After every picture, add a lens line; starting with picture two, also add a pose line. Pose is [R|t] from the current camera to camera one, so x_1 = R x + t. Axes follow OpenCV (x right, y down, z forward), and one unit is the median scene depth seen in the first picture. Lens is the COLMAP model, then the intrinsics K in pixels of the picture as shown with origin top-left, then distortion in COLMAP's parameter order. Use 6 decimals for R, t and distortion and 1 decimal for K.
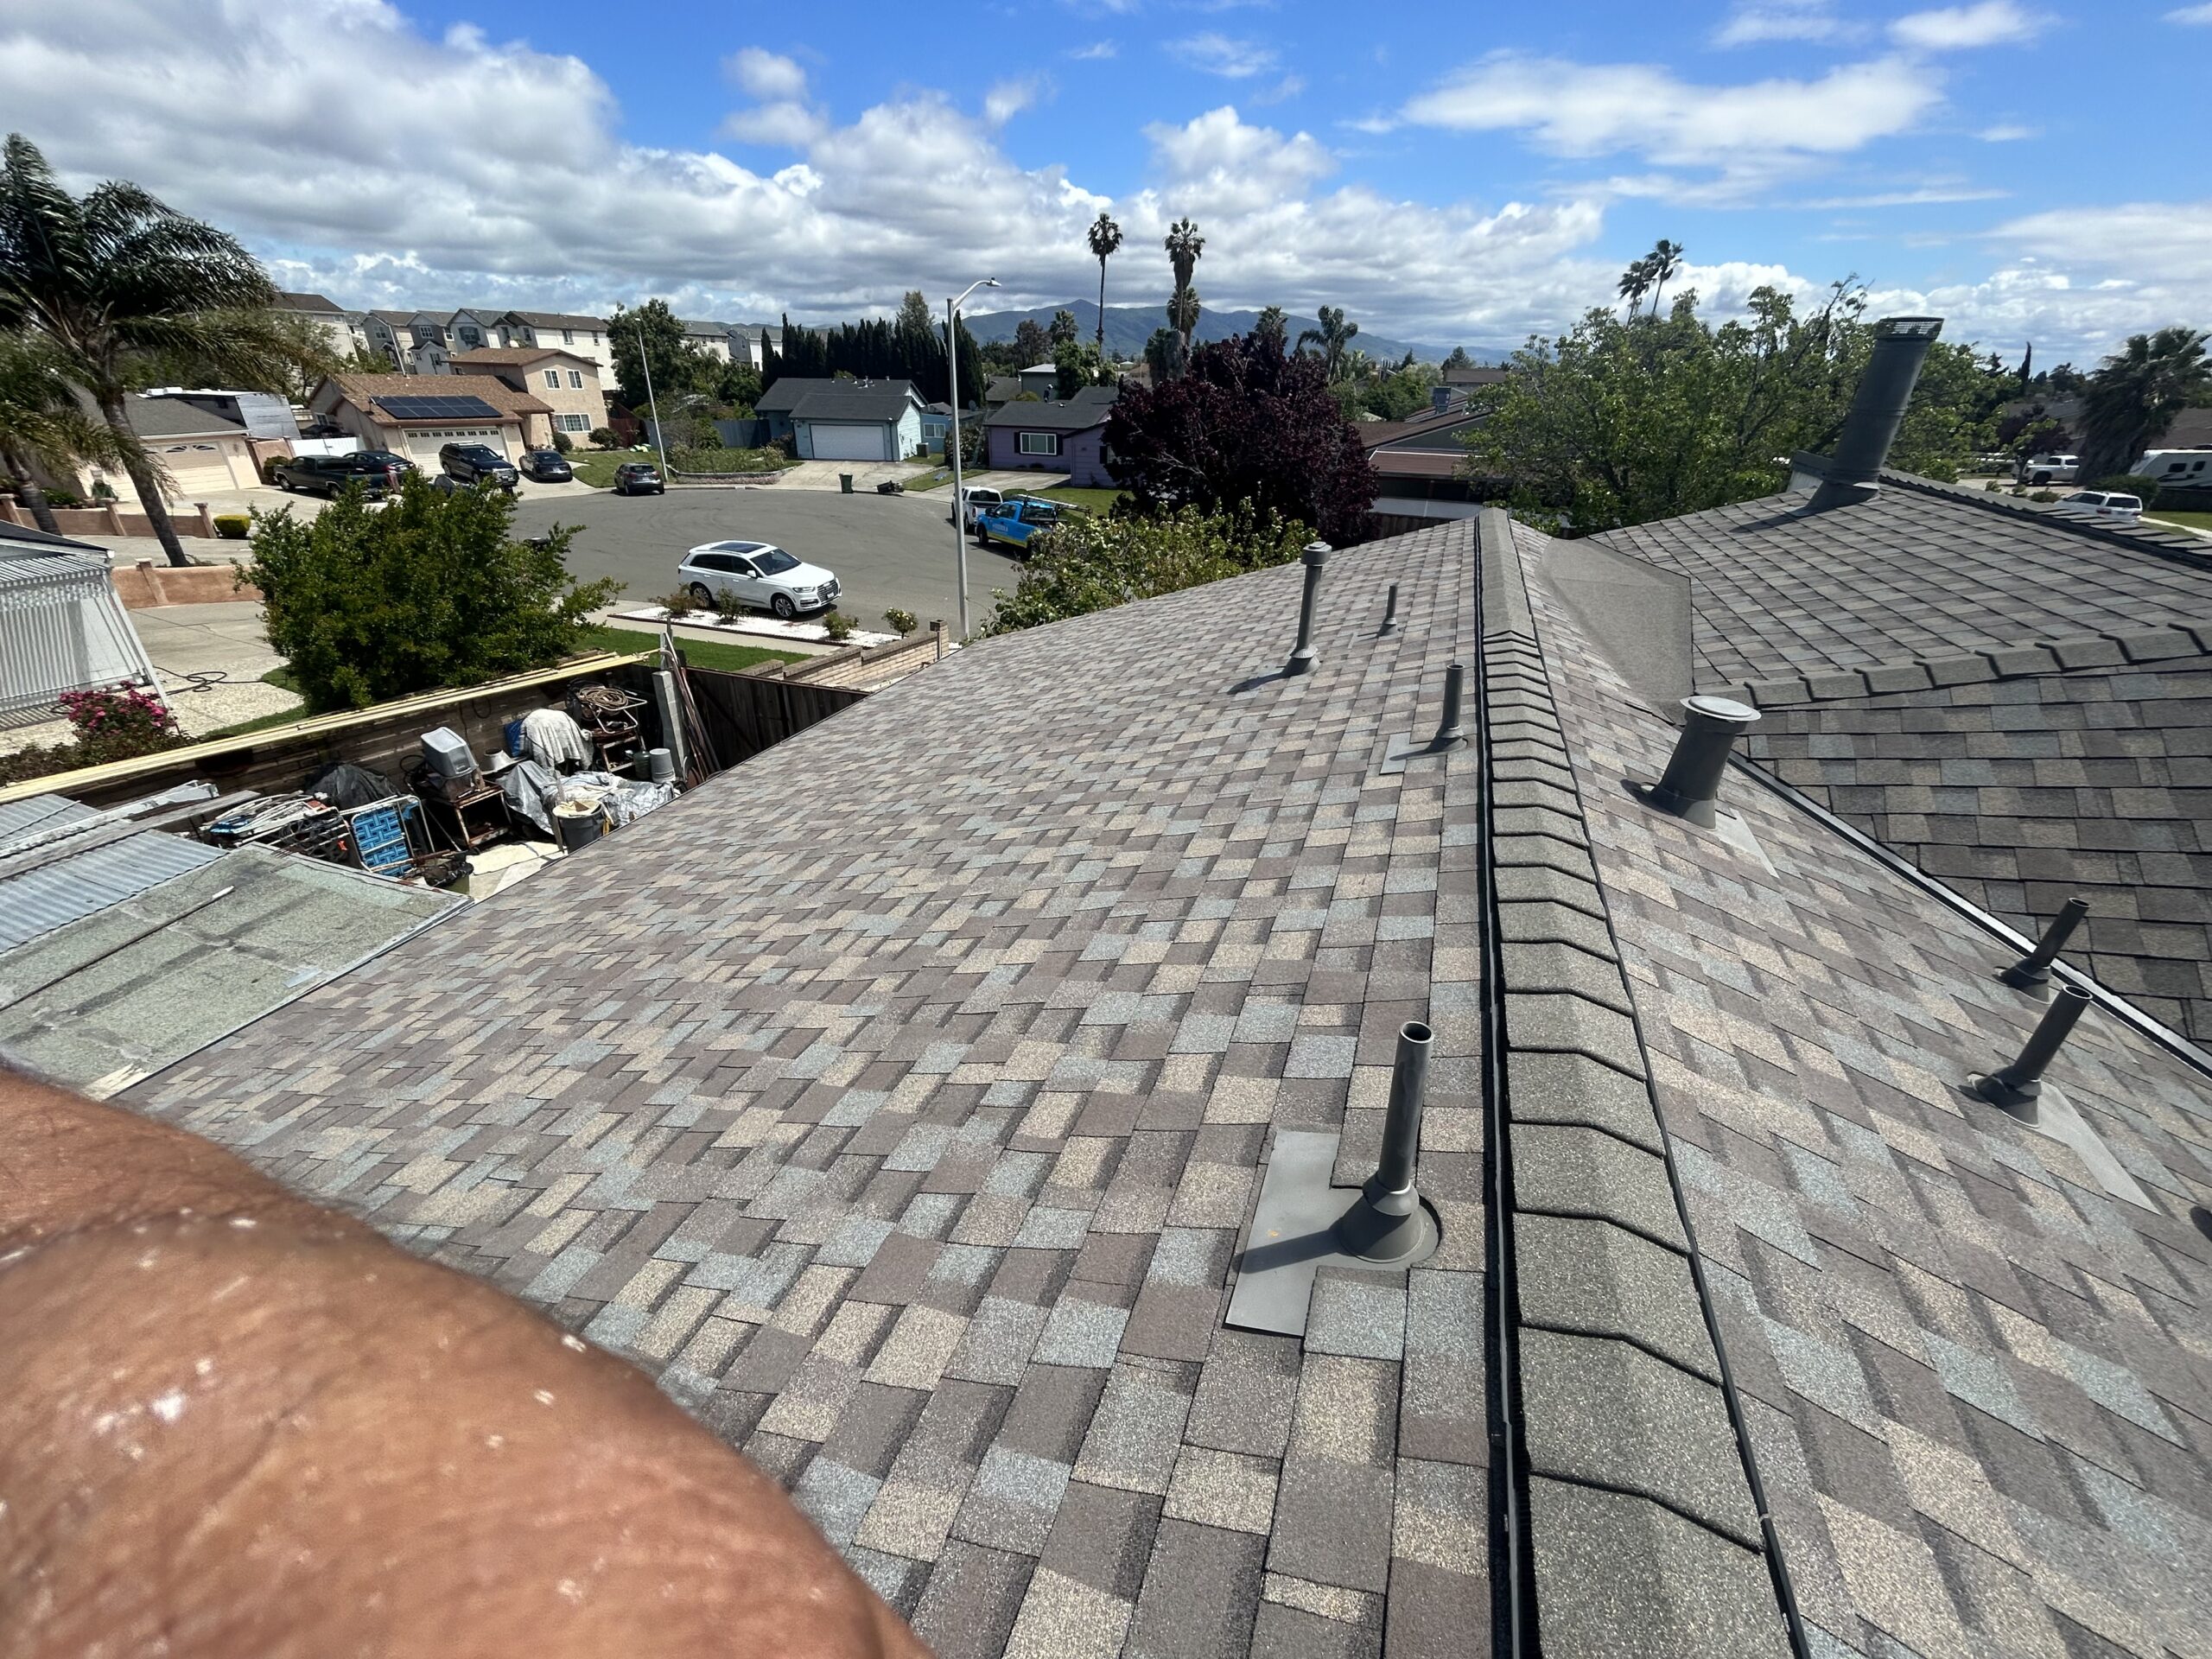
lens RADIAL K [[895.5, 0, 1101.3], [0, 895.5, 828.5], [0, 0, 1]] dist [-0.000581, 0.000865]
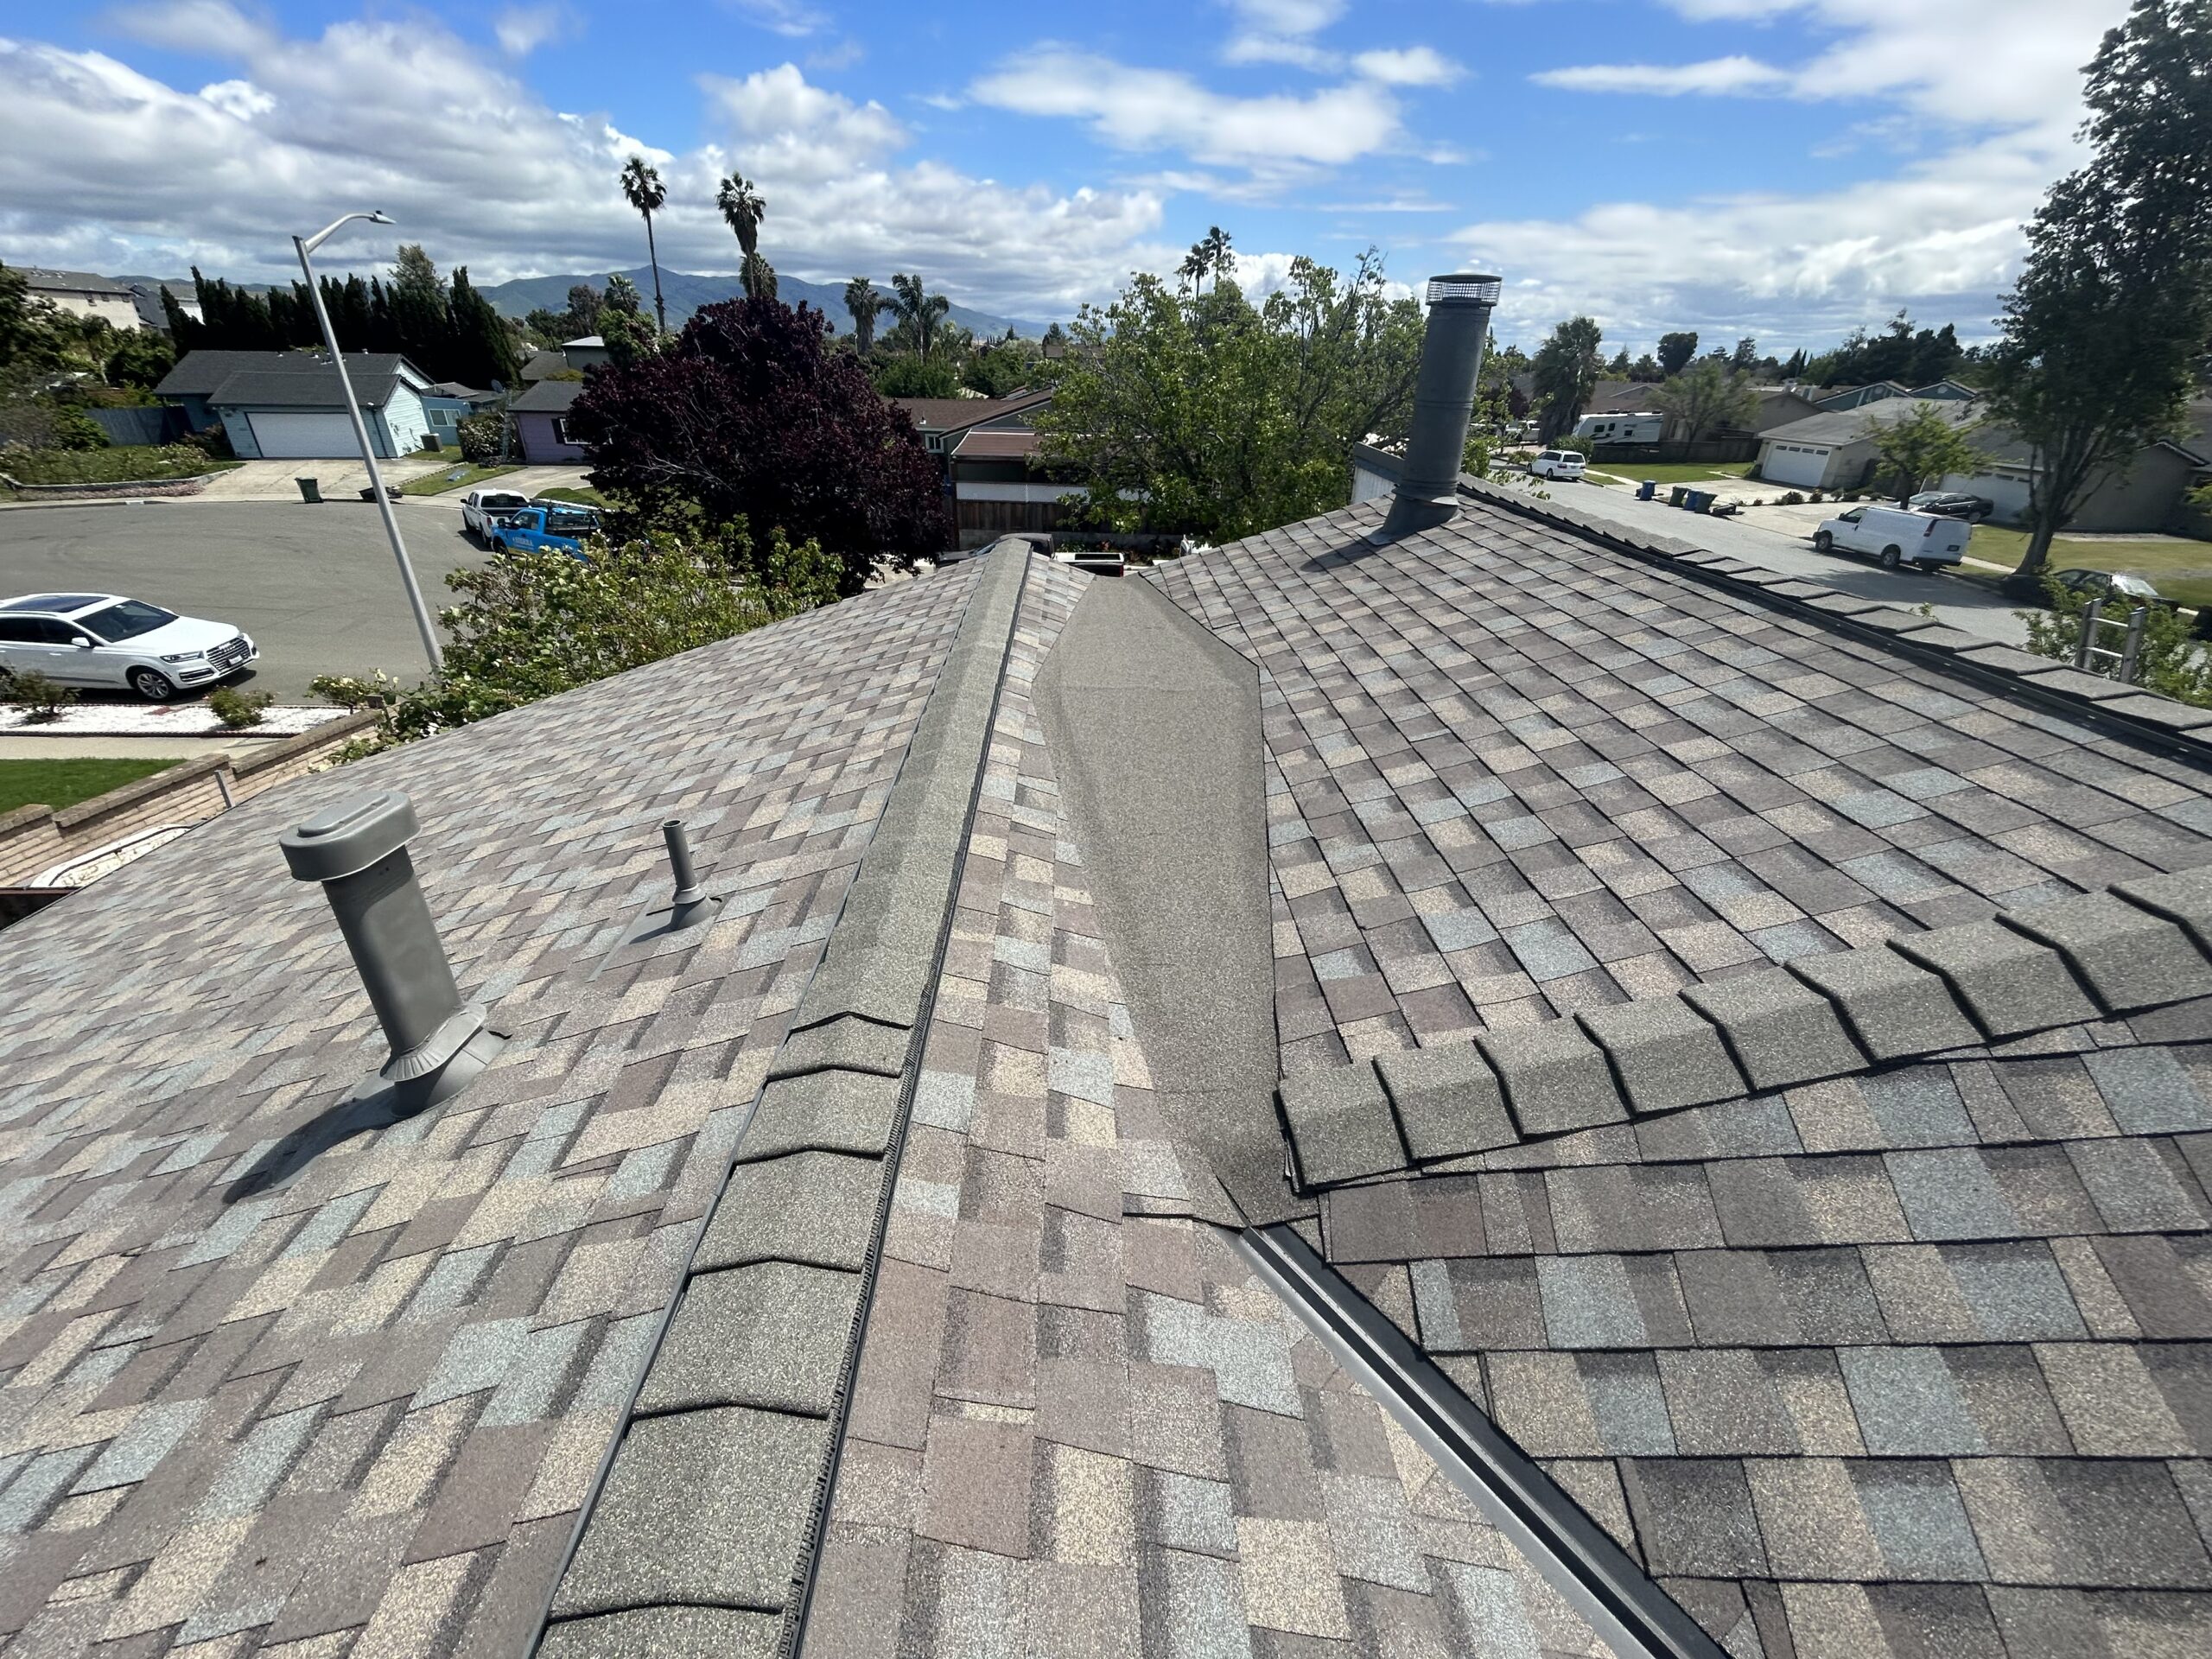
lens RADIAL K [[900.6, 0, 1101.2], [0, 900.6, 822.4], [0, 0, 1]] dist [-0.005322, 0.003273]
pose [[0.928524, -0.168491, 0.330839, 0.337272], [0.163607, 0.985598, 0.042776, -0.228868], [-0.333282, 0.014409, 0.942717, 0.451494]]
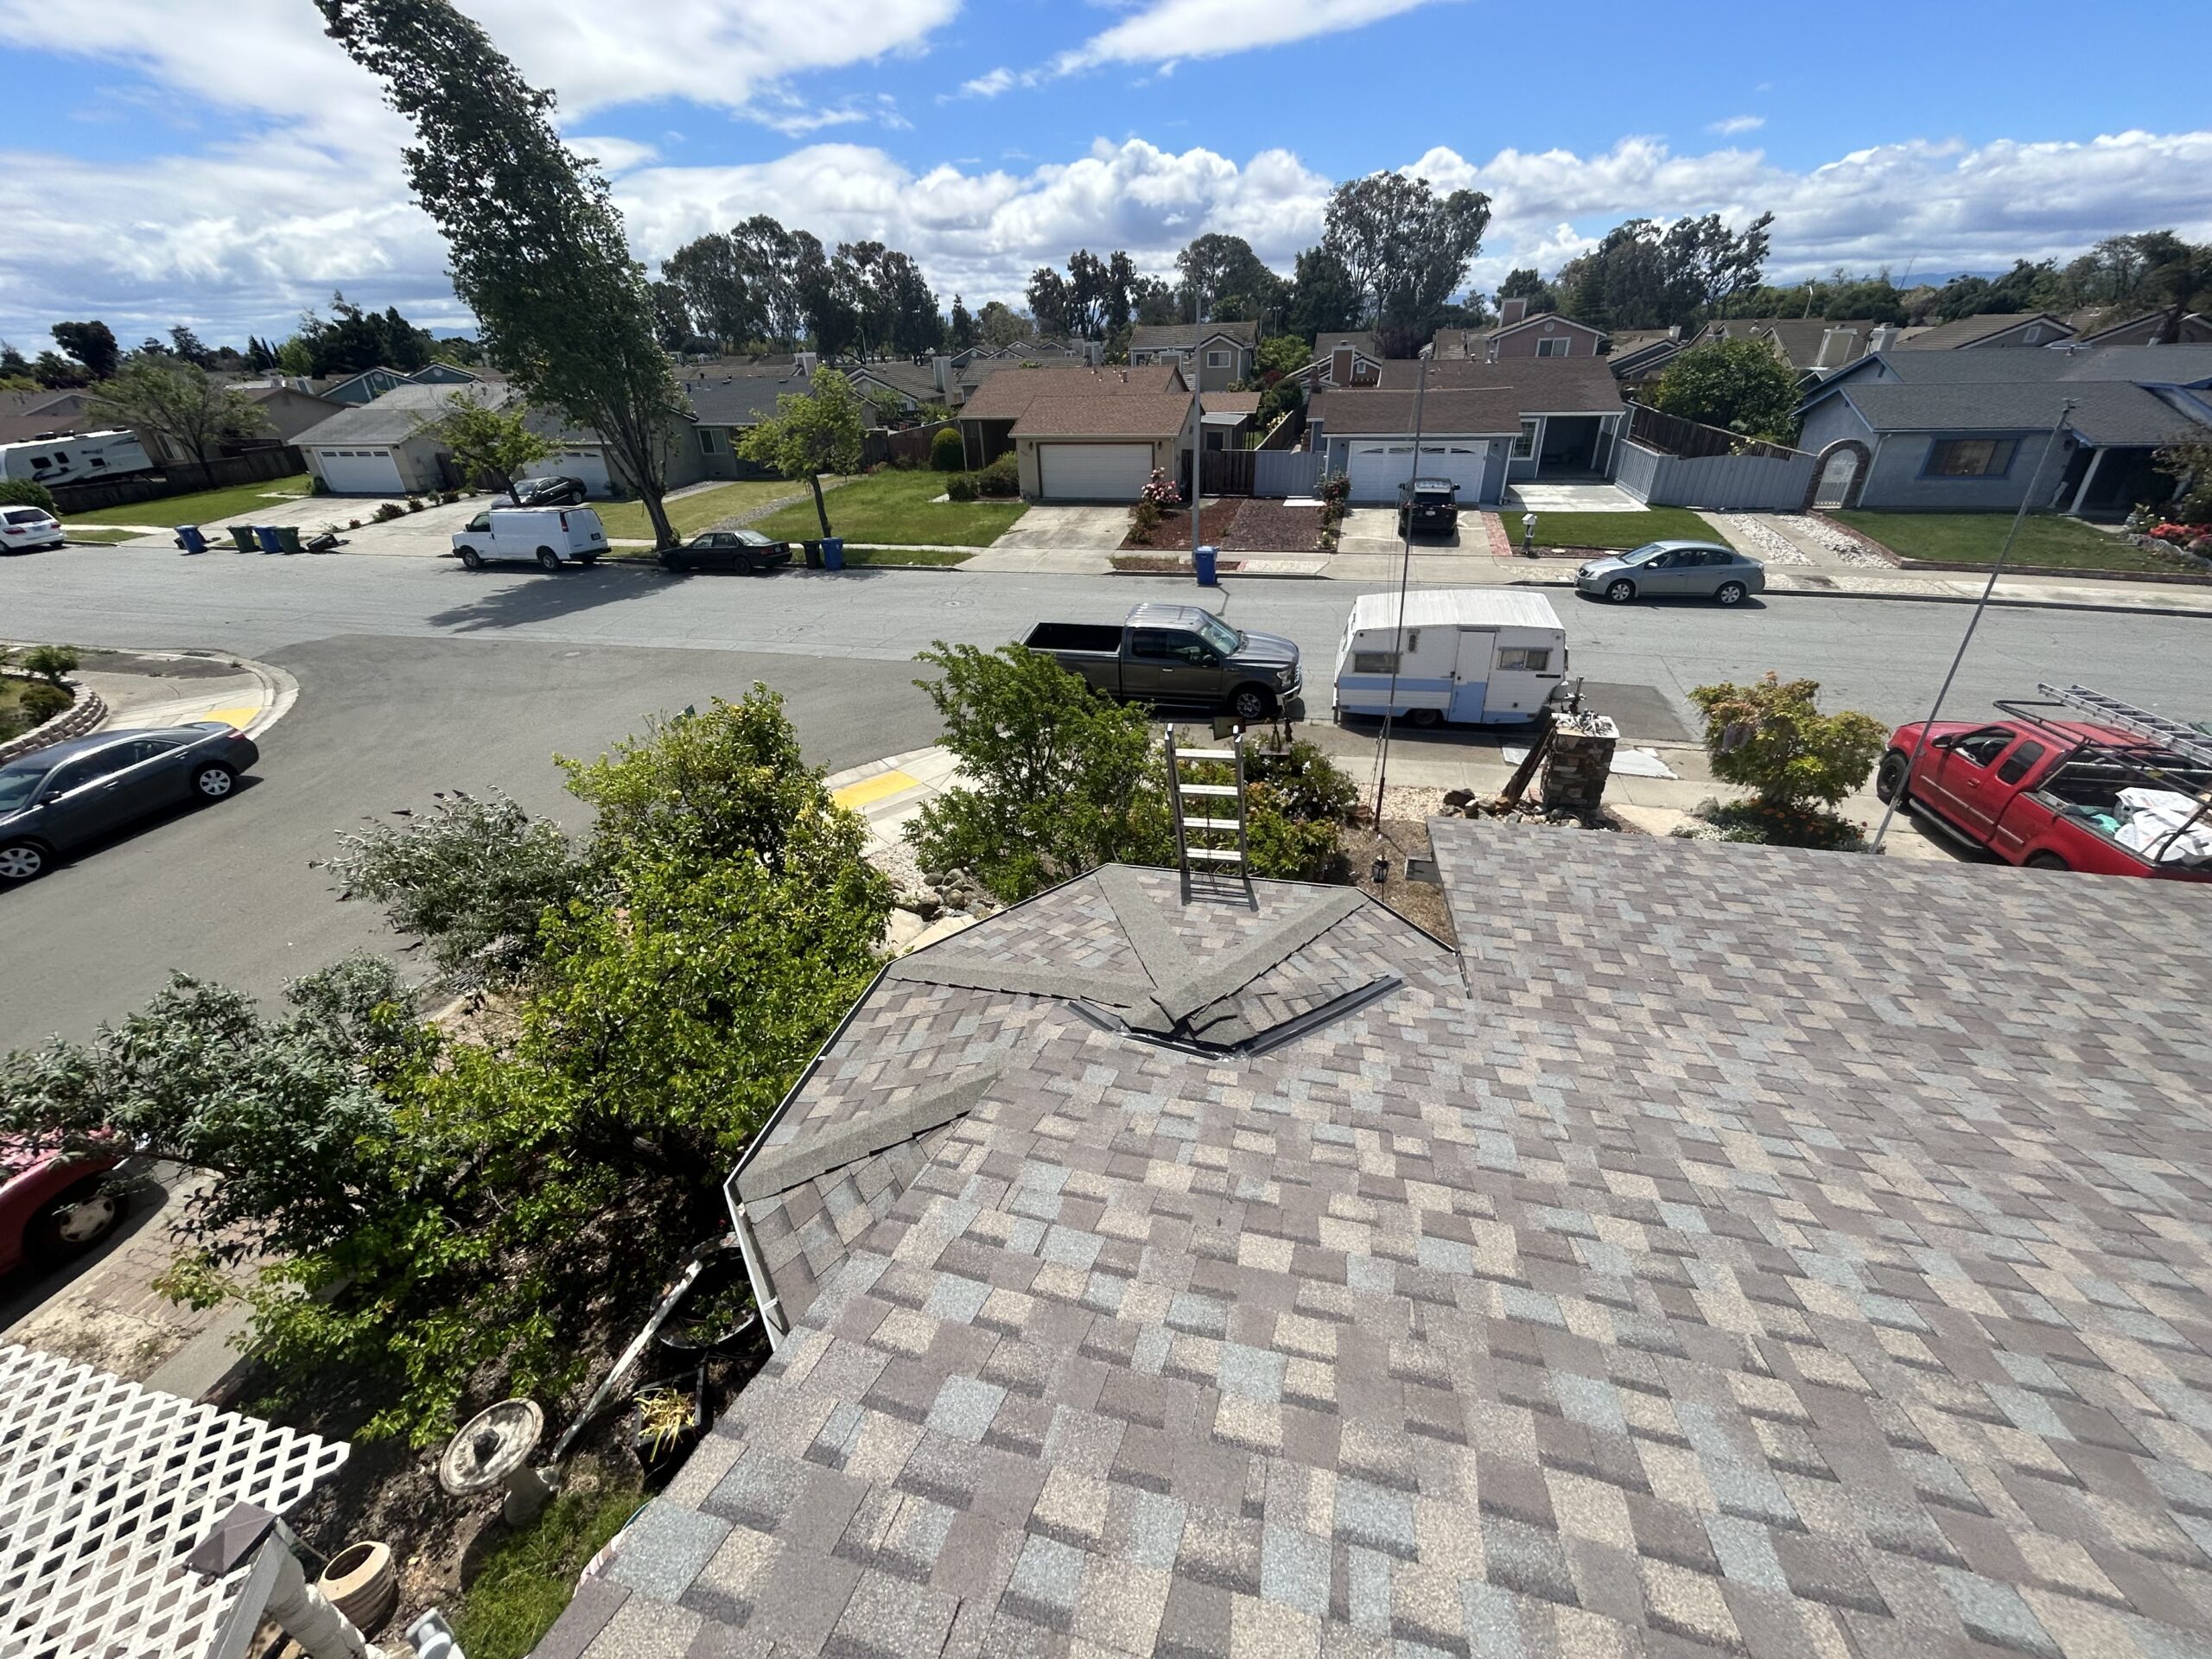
lens RADIAL K [[895.5, 0, 1101.3], [0, 895.5, 828.5], [0, 0, 1]] dist [-0.000581, 0.000865]
pose [[-0.106354, -0.492039, 0.864052, 1.629048], [0.476102, 0.737691, 0.478684, -0.648278], [-0.872935, 0.462287, 0.155804, 1.288451]]
